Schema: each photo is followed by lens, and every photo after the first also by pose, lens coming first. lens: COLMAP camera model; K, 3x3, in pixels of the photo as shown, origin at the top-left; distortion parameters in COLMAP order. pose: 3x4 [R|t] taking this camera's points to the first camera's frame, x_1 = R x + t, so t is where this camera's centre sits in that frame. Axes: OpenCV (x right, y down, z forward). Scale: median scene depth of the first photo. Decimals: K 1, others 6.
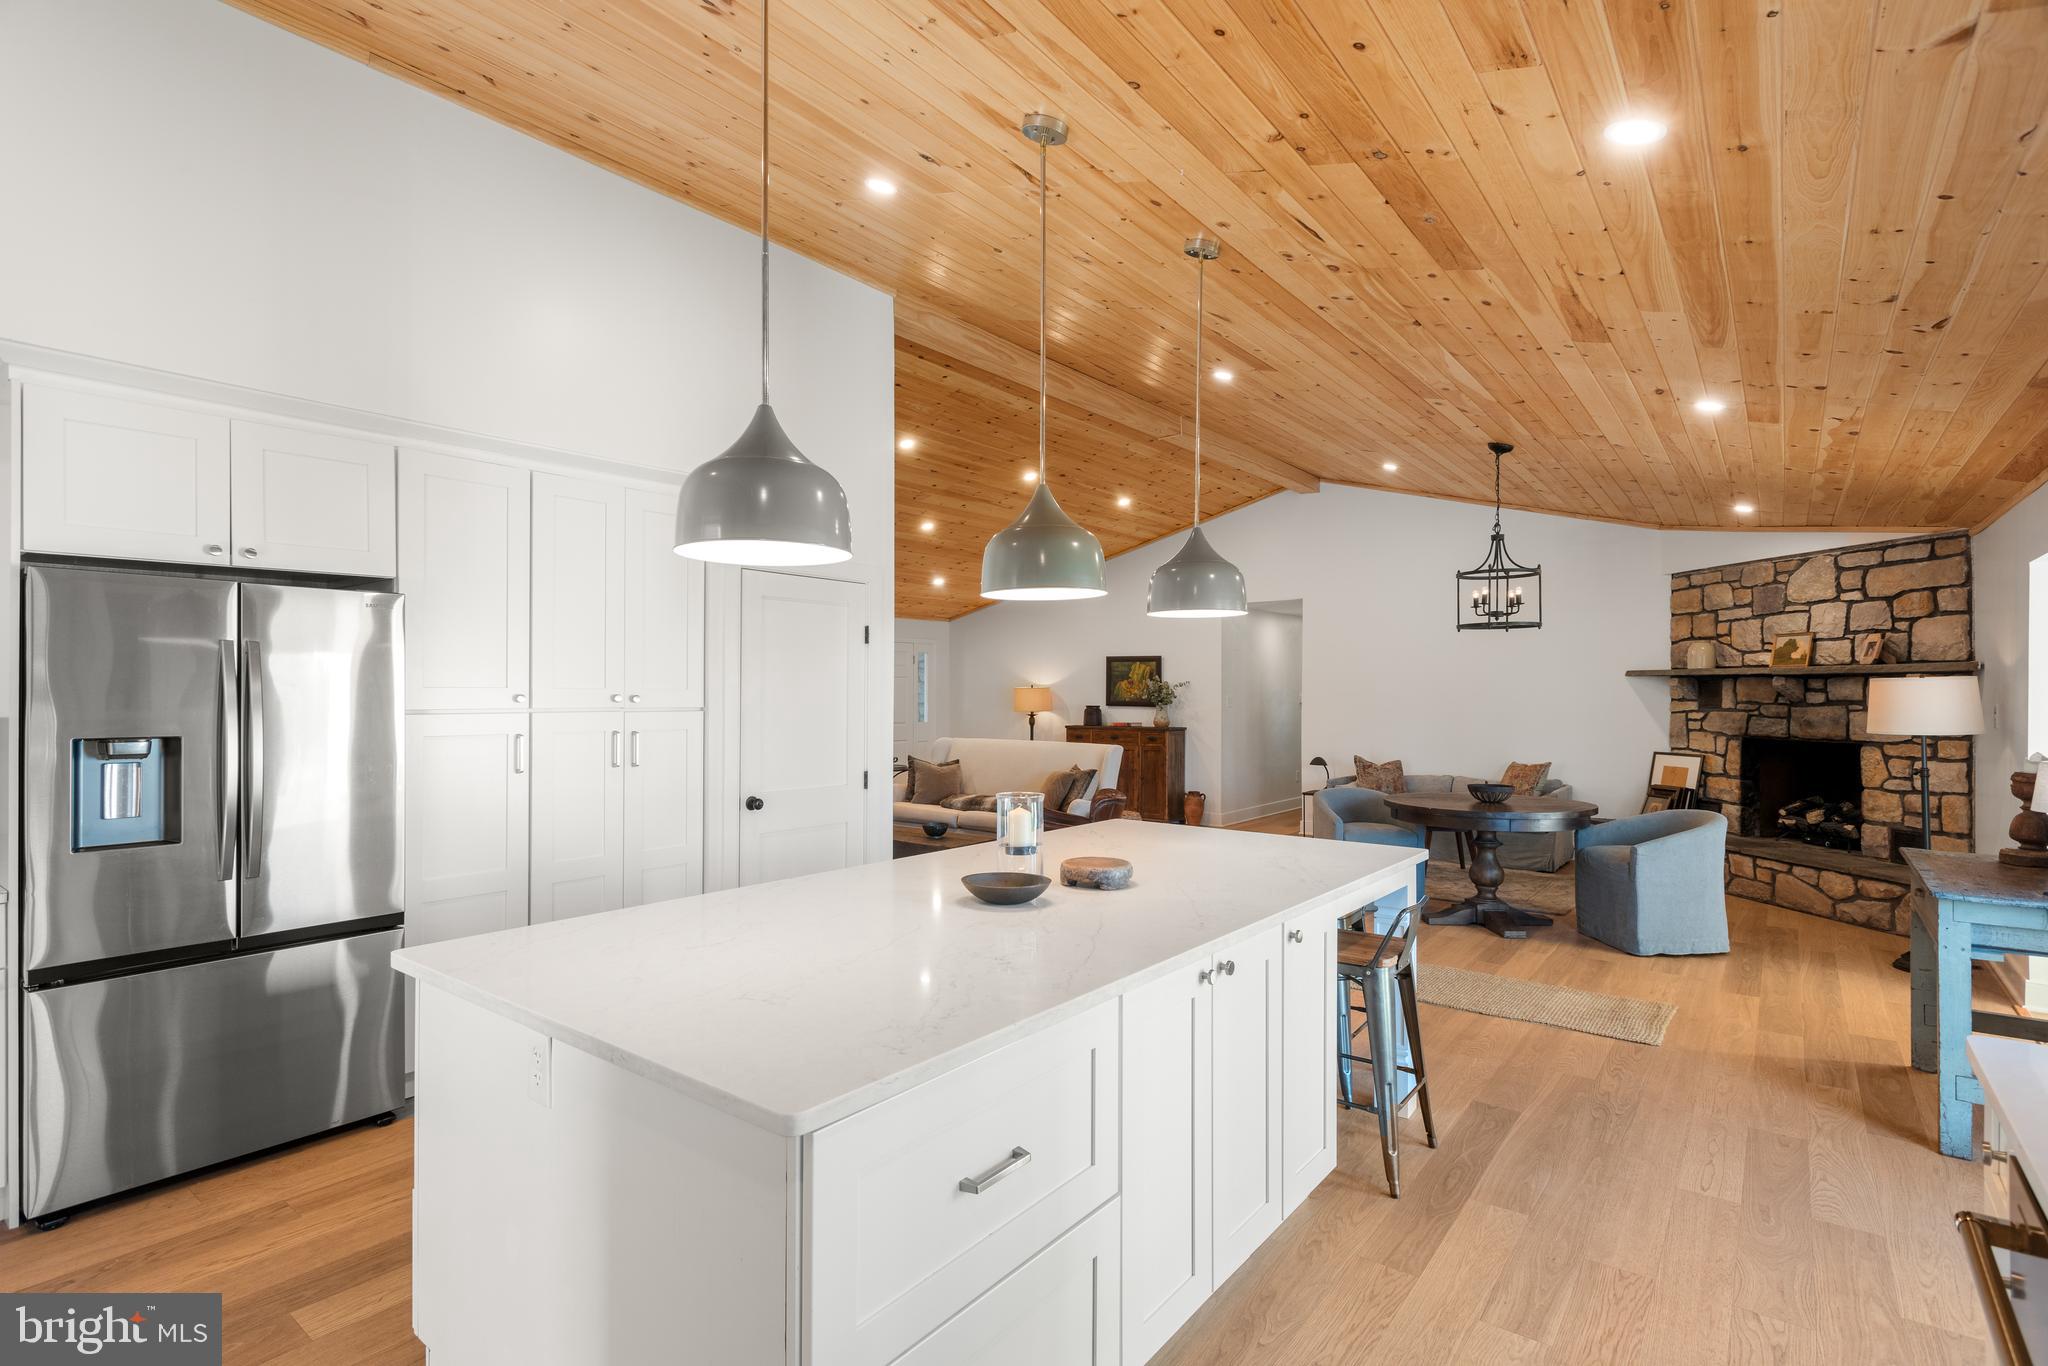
lens RADIAL K [[989.0, 0, 1017.6], [0, 989.0, 681.7], [0, 0, 1]] dist [-0.000241, -0.001220]
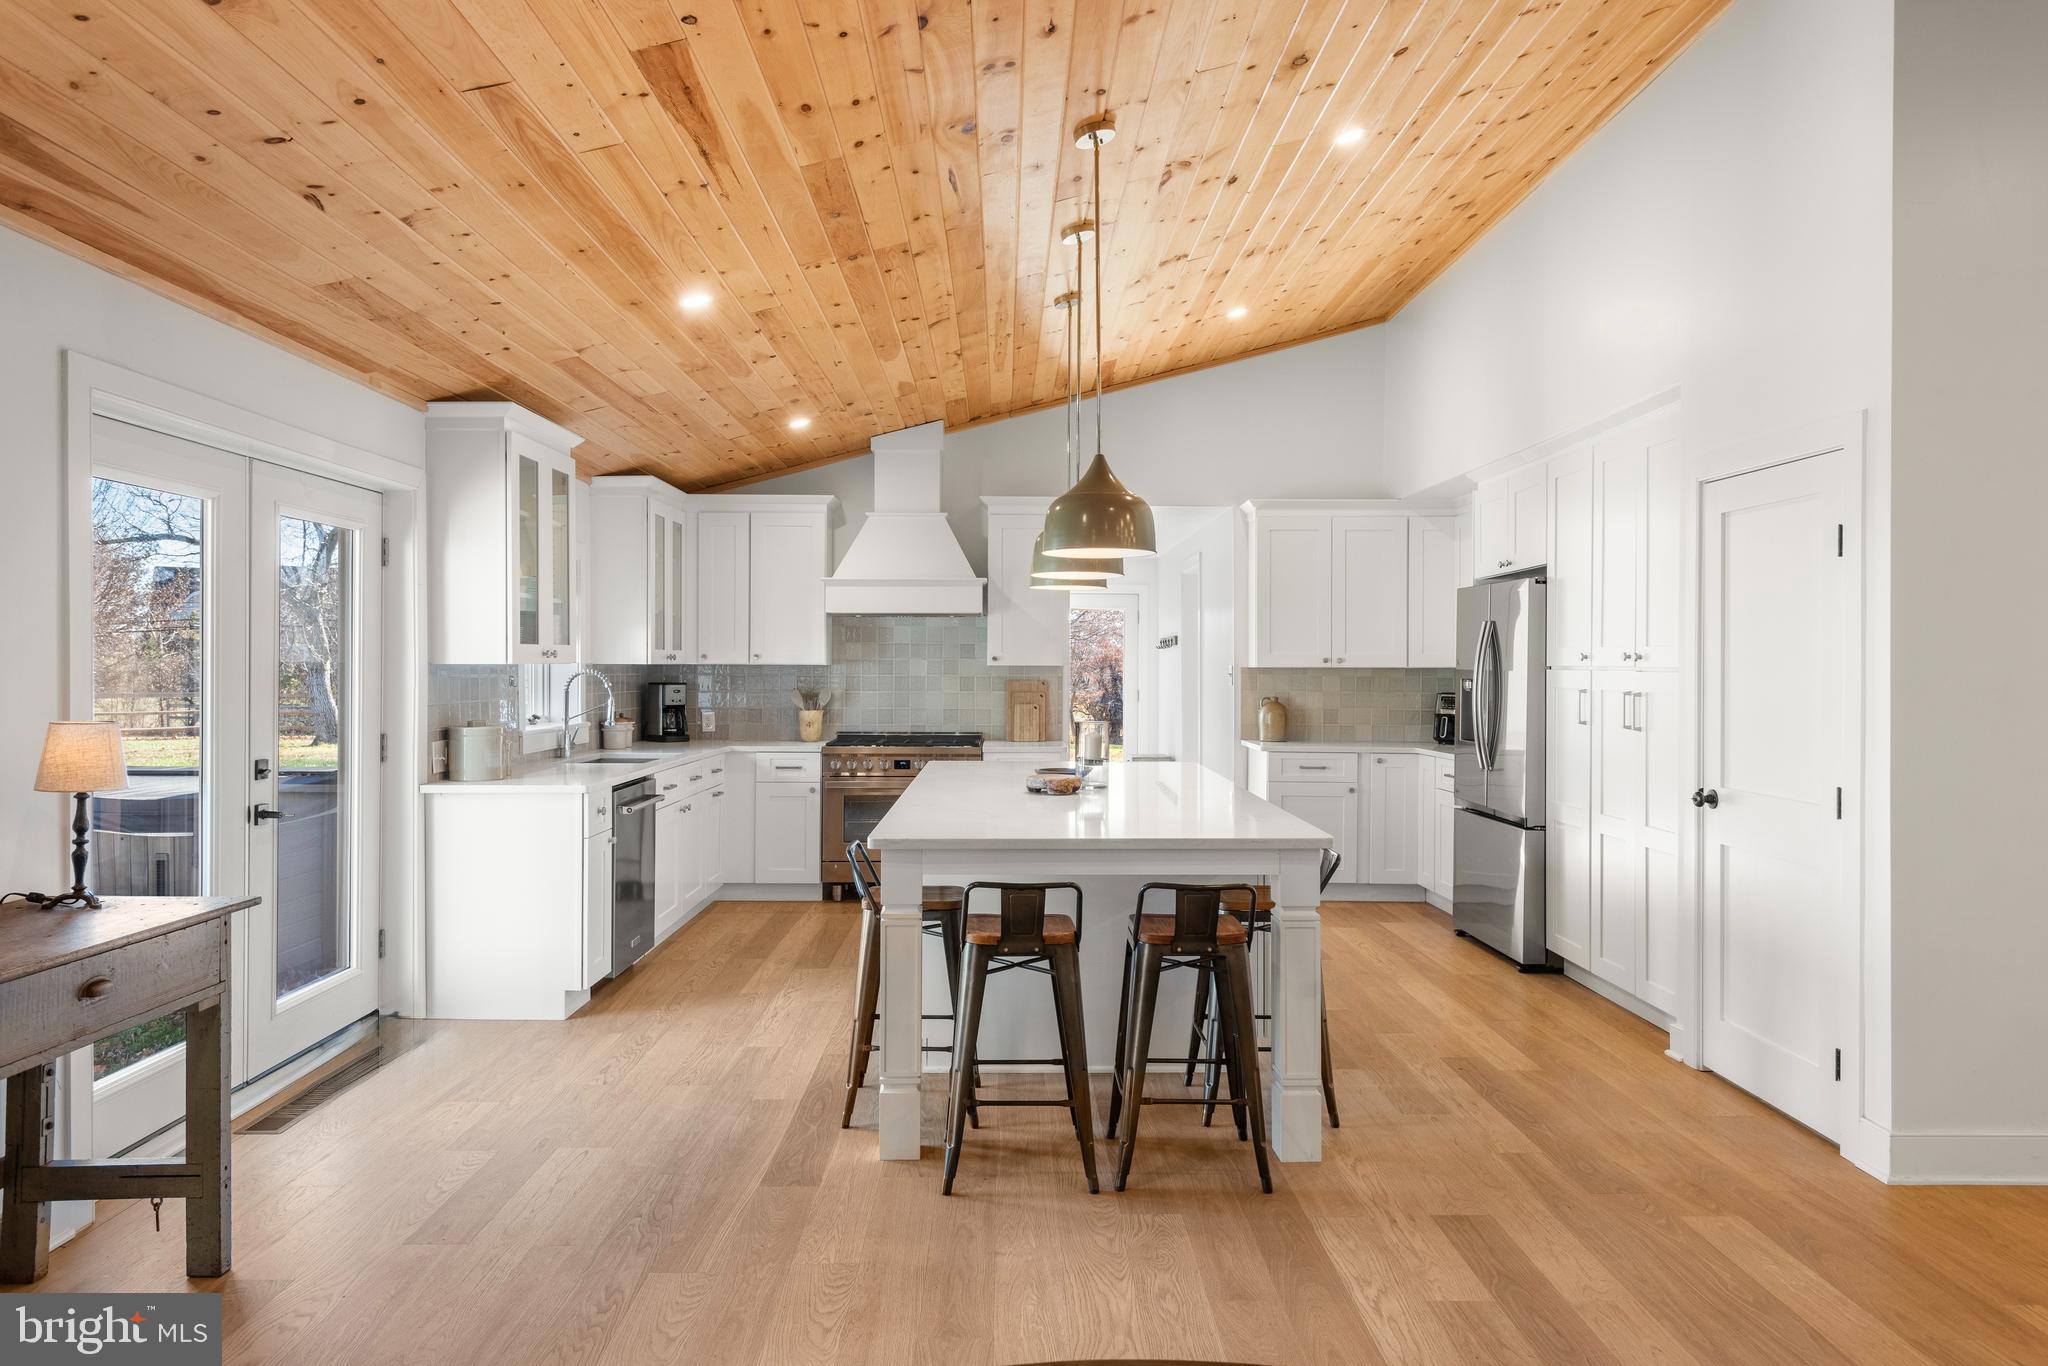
lens RADIAL K [[1292.5, 0, 1020.8], [0, 1292.5, 670.4], [0, 0, 1]] dist [0.006597, -0.000437]
pose [[-0.778761, -0.003354, -0.627312, 1.099165], [-0.001067, 0.999991, -0.004022, 0.047751], [0.627320, -0.002463, -0.778758, 2.135287]]
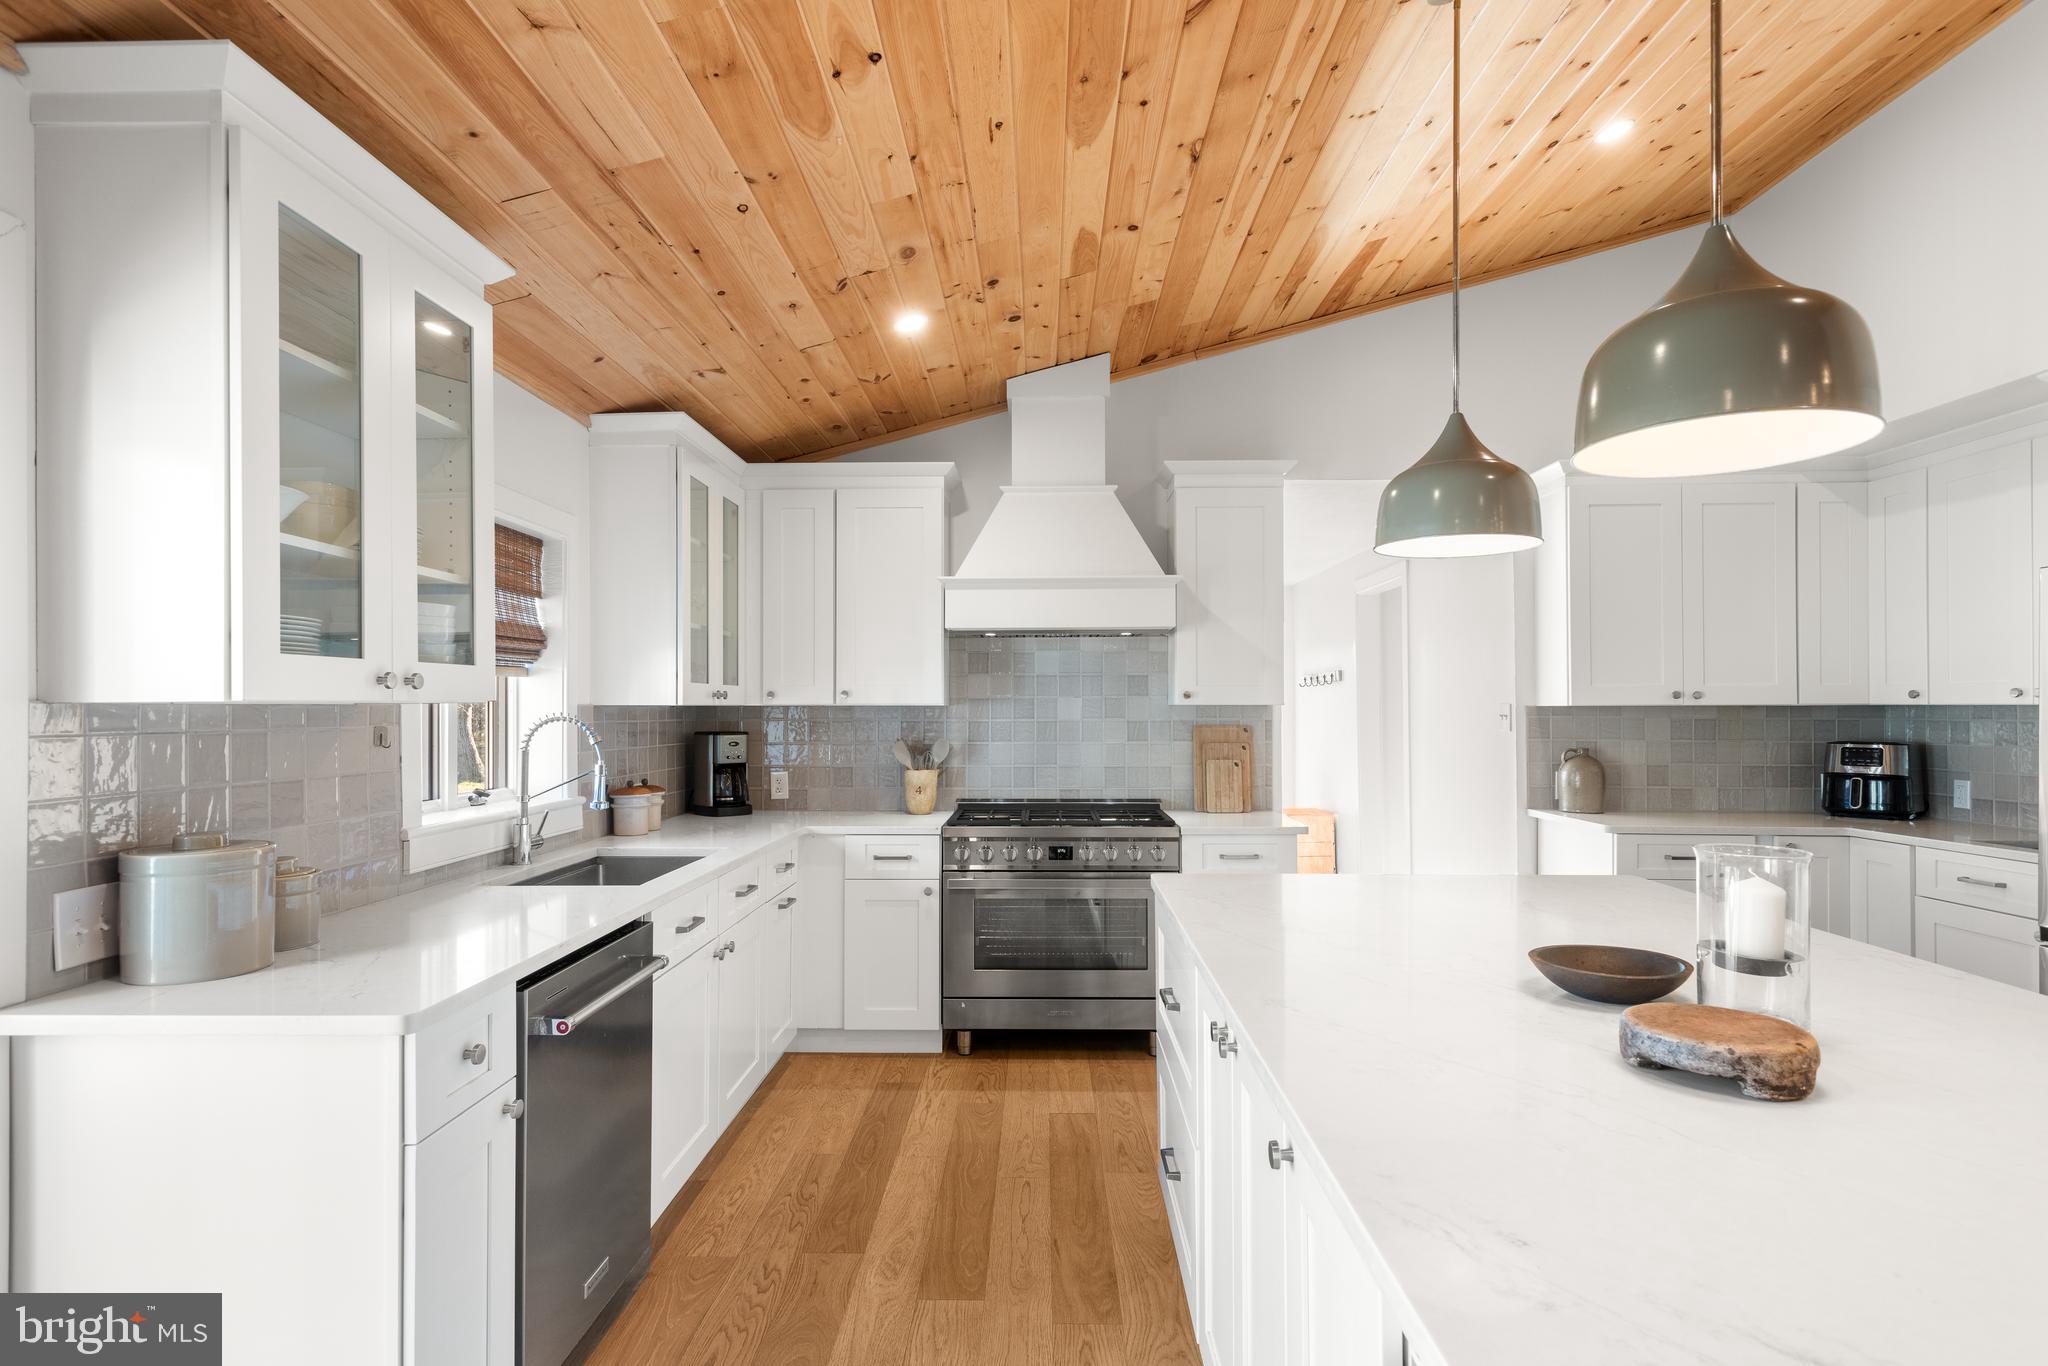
lens RADIAL K [[1046.9, 0, 1025.2], [0, 1046.9, 700.7], [0, 0, 1]] dist [0.012733, -0.001744]
pose [[-0.798884, -0.006221, -0.601453, 0.567610], [0.003725, 0.999876, -0.015290, 0.042738], [0.601474, -0.014455, -0.798762, 1.110006]]
